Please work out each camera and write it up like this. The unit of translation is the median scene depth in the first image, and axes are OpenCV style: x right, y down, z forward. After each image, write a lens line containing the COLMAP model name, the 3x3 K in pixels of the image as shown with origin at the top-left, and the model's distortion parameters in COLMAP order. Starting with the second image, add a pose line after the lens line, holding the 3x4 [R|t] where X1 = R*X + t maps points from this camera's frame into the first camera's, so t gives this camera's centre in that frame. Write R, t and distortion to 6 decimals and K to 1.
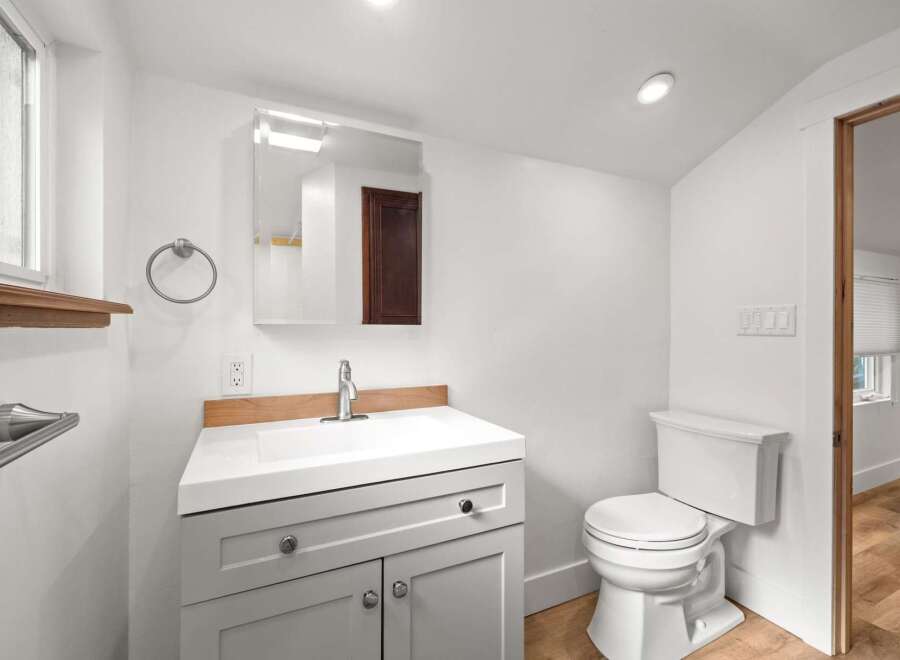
lens RADIAL K [[426.6, 0, 452.6], [0, 426.6, 329.3], [0, 0, 1]] dist [-0.003394, 0.001560]
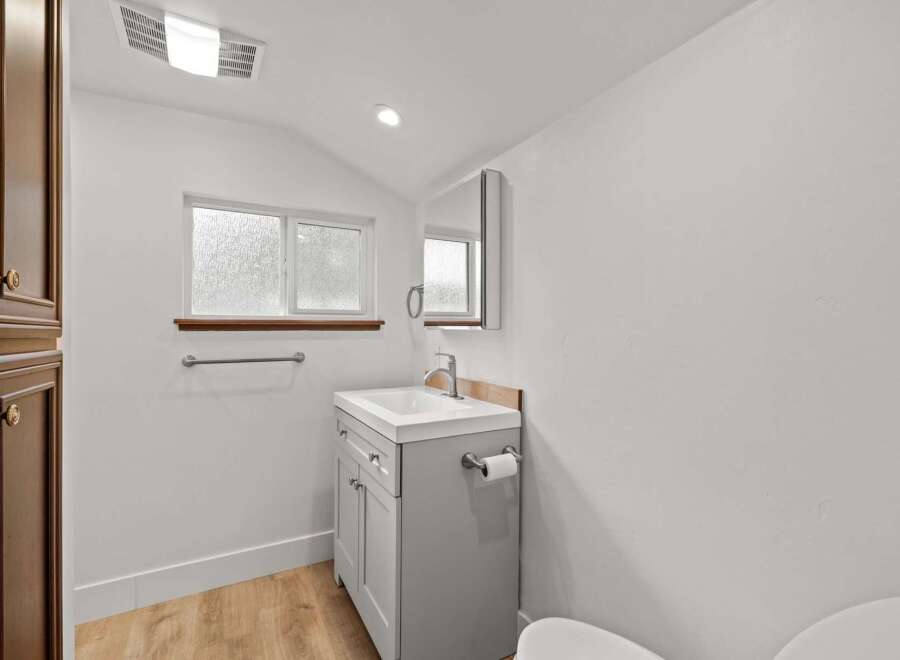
lens RADIAL K [[426.6, 0, 450.2], [0, 426.6, 328.4], [0, 0, 1]] dist [-0.003394, 0.001560]
pose [[0.062191, 0.002393, -0.998061, 1.547412], [-0.005159, 0.999985, 0.002076, -0.022377], [0.998051, 0.005020, 0.062203, 1.231099]]
